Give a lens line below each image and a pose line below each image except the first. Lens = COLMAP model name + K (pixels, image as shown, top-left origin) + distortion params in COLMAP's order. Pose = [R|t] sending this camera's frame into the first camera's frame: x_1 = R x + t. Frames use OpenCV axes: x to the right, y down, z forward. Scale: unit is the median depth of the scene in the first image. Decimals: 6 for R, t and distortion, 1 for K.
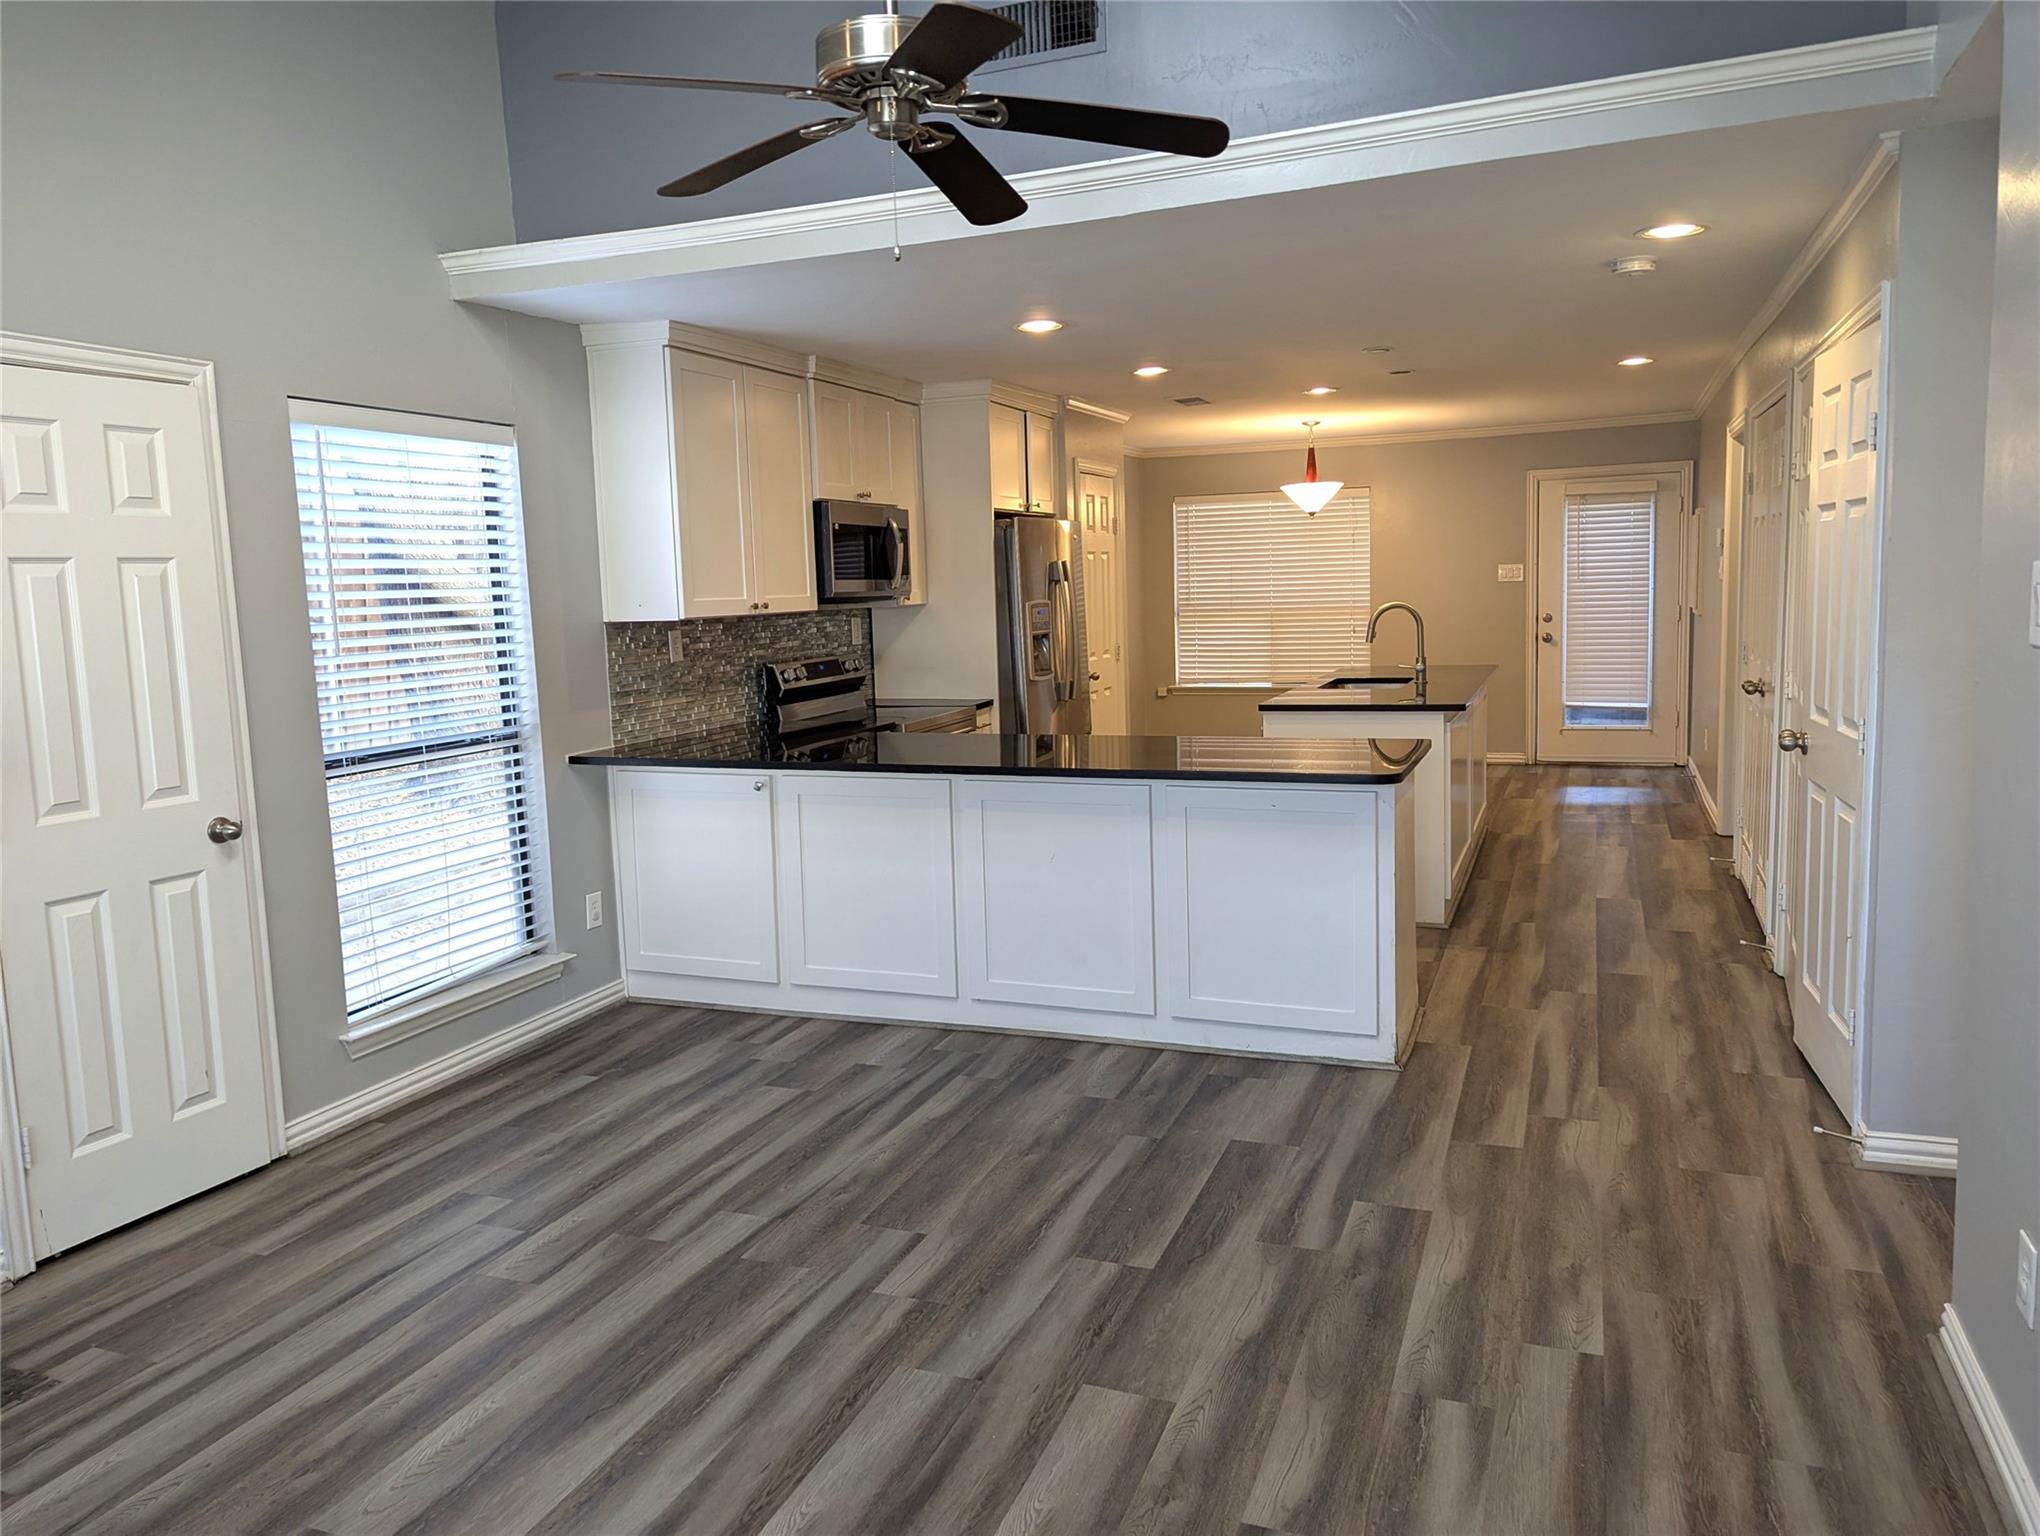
lens RADIAL K [[1443.1, 0, 1028.4], [0, 1443.1, 759.4], [0, 0, 1]] dist [0.076791, -0.063793]
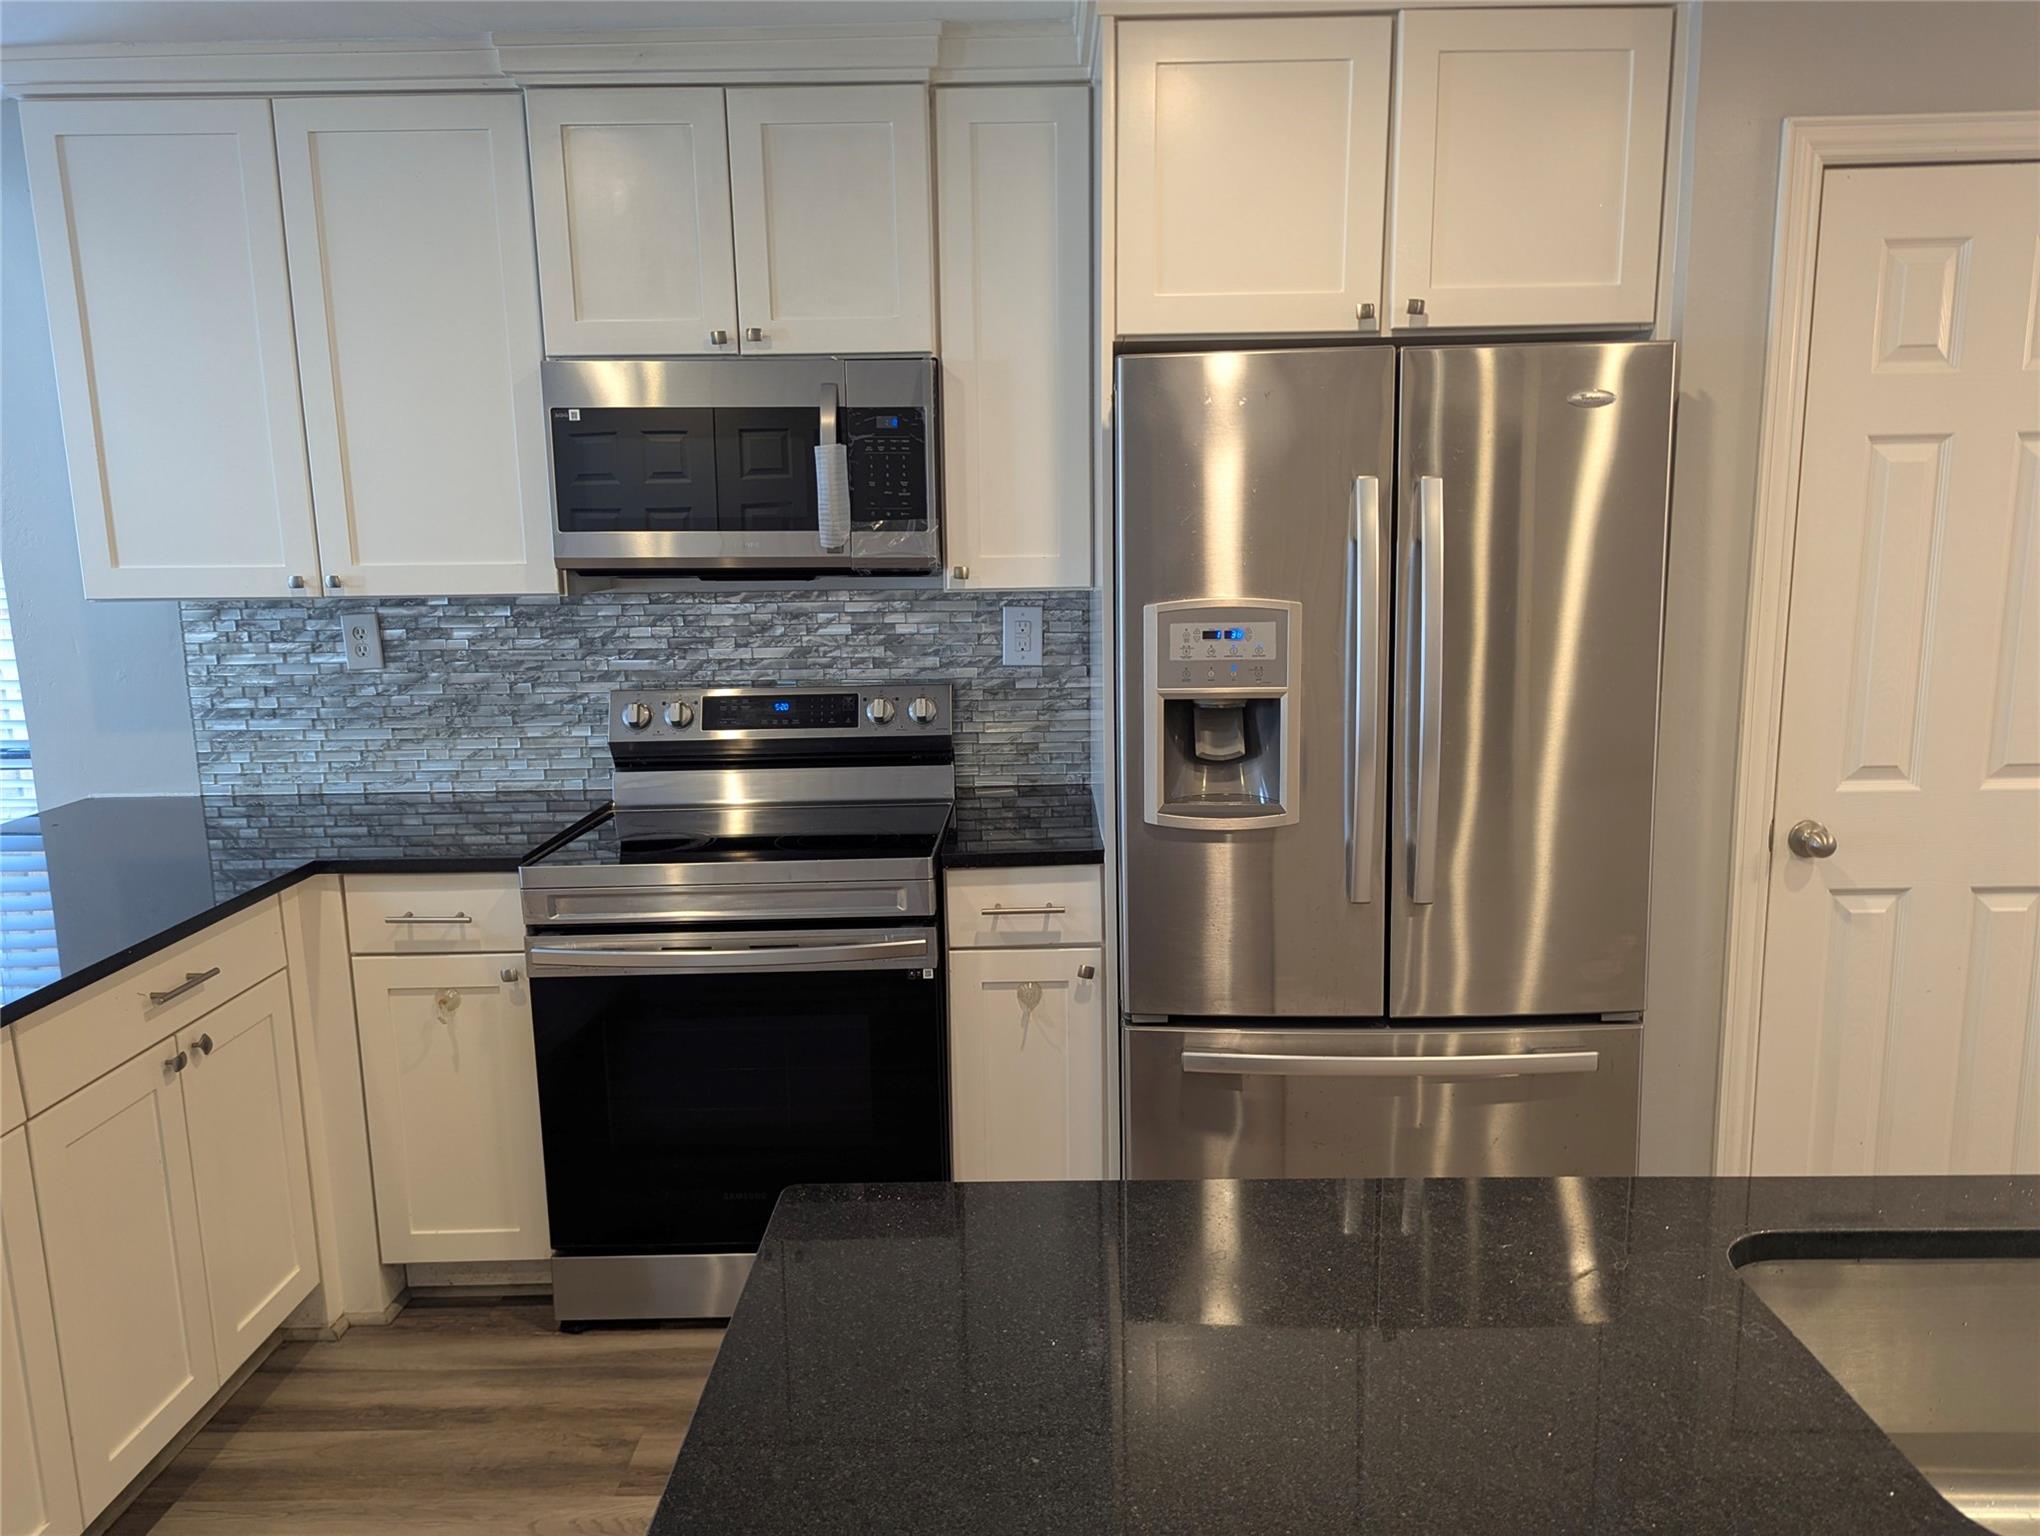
lens RADIAL K [[1443.1, 0, 1028.4], [0, 1443.1, 759.4], [0, 0, 1]] dist [0.076791, -0.063793]
pose [[0.369738, 0.164895, -0.914387, 0.353654], [-0.112561, 0.984827, 0.132083, -0.123860], [0.922293, 0.054089, 0.382688, 0.913793]]
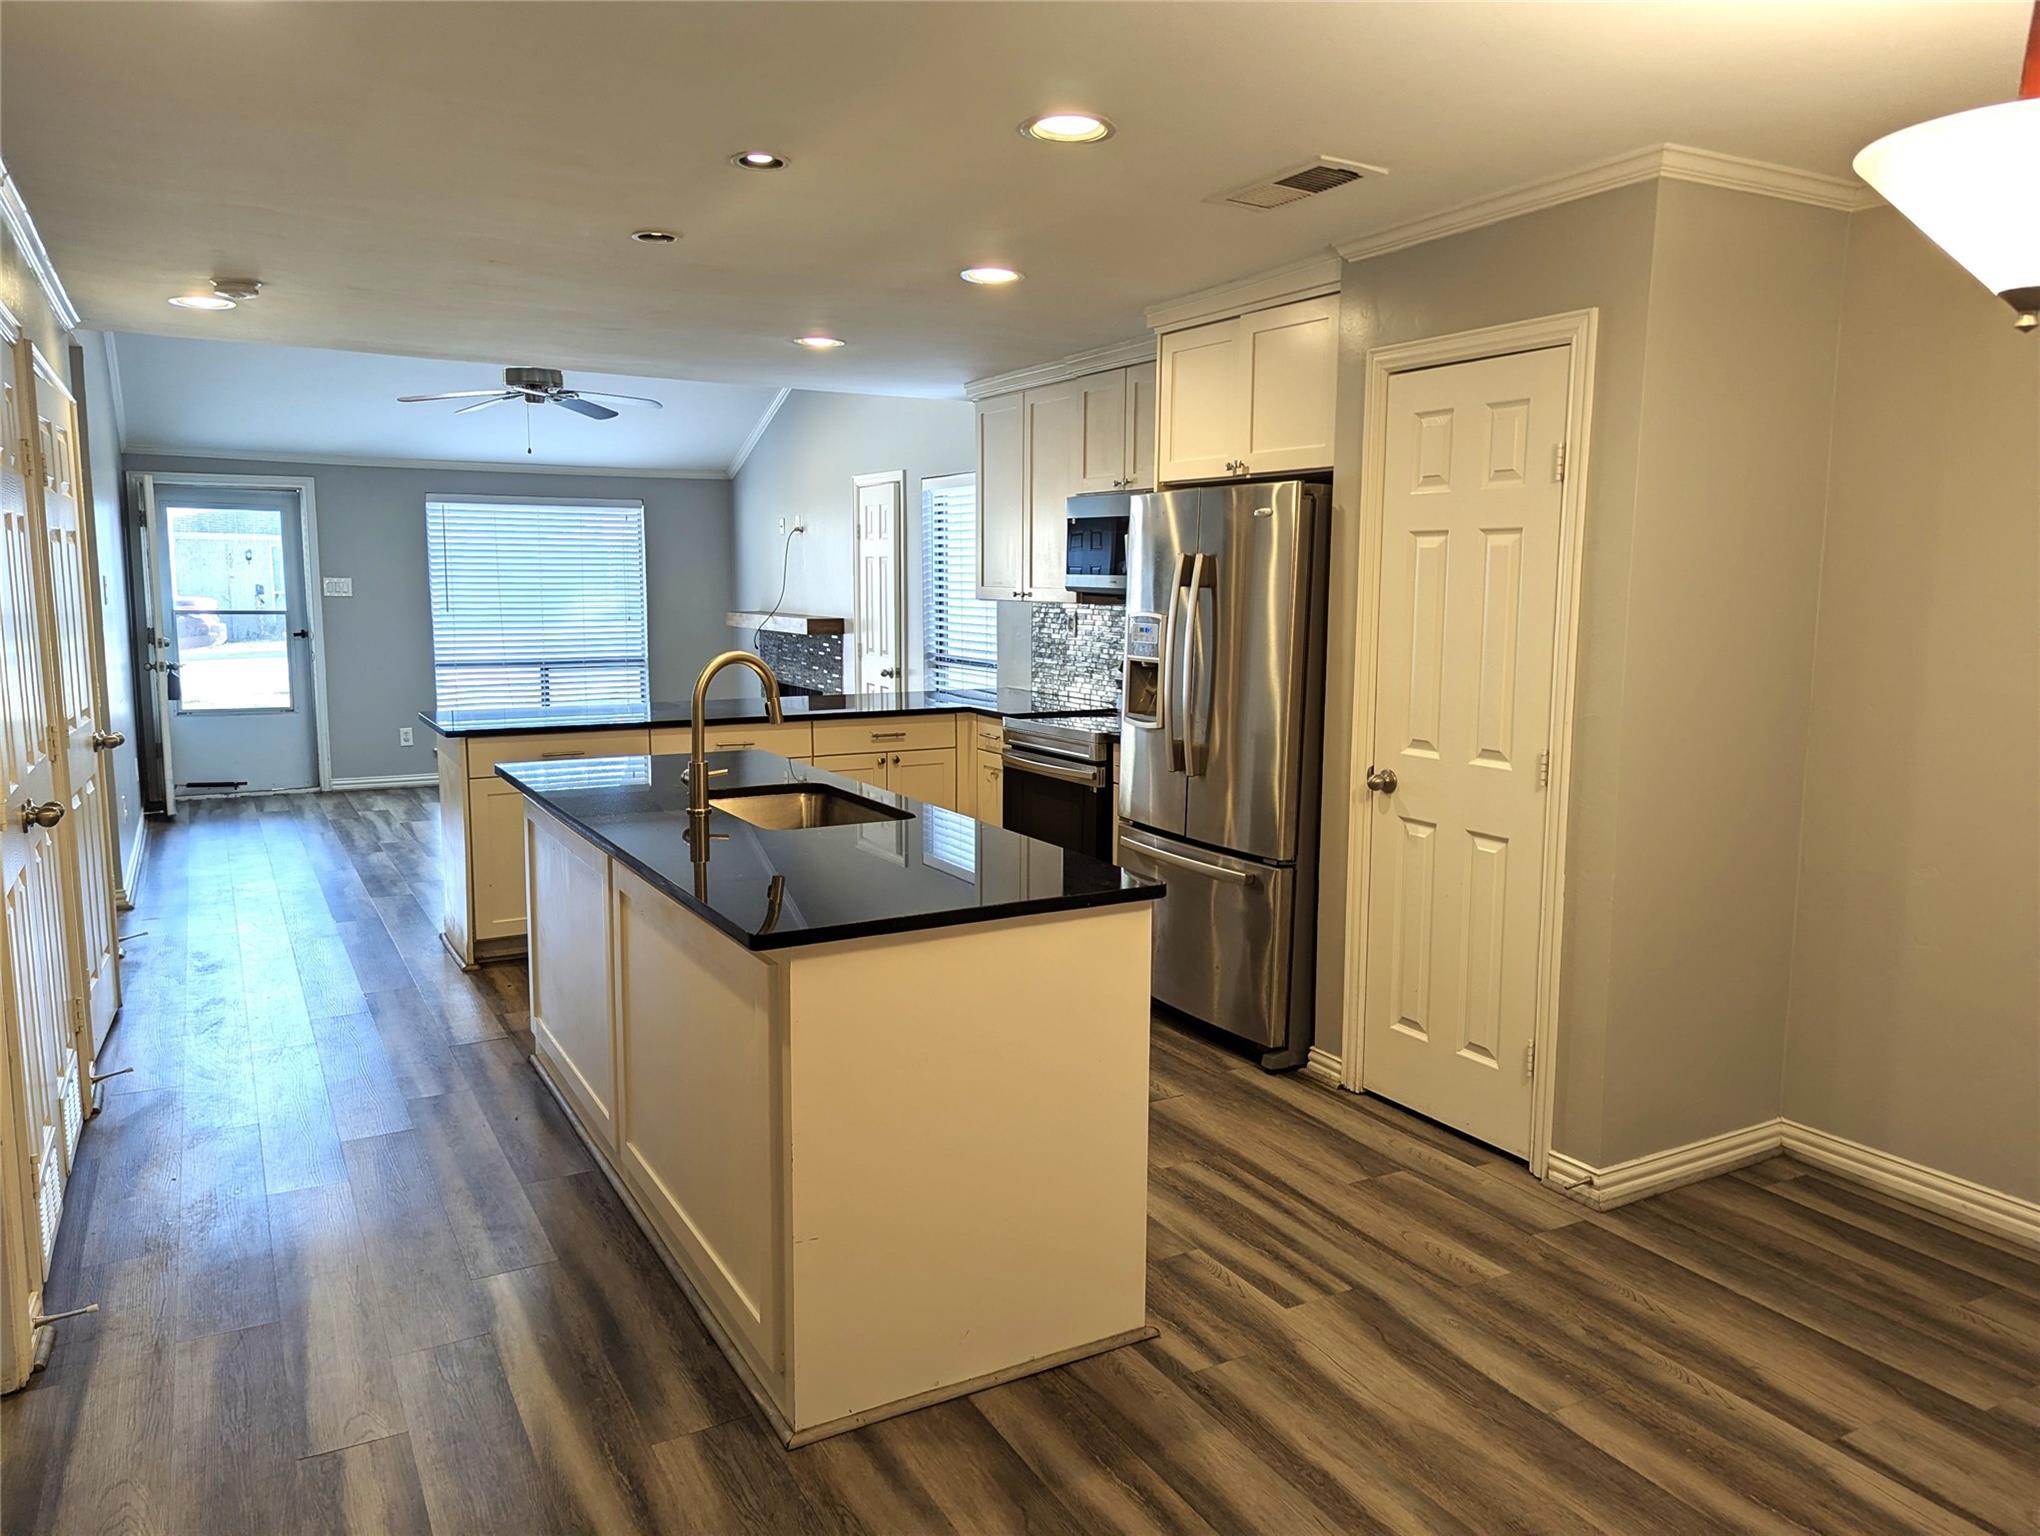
lens RADIAL K [[1443.1, 0, 1028.4], [0, 1443.1, 759.4], [0, 0, 1]] dist [0.076791, -0.063793]
pose [[-0.621491, 0.110015, -0.775658, 0.671451], [-0.102741, 0.970094, 0.219914, -0.209800], [0.776655, 0.216366, -0.591602, 1.545138]]
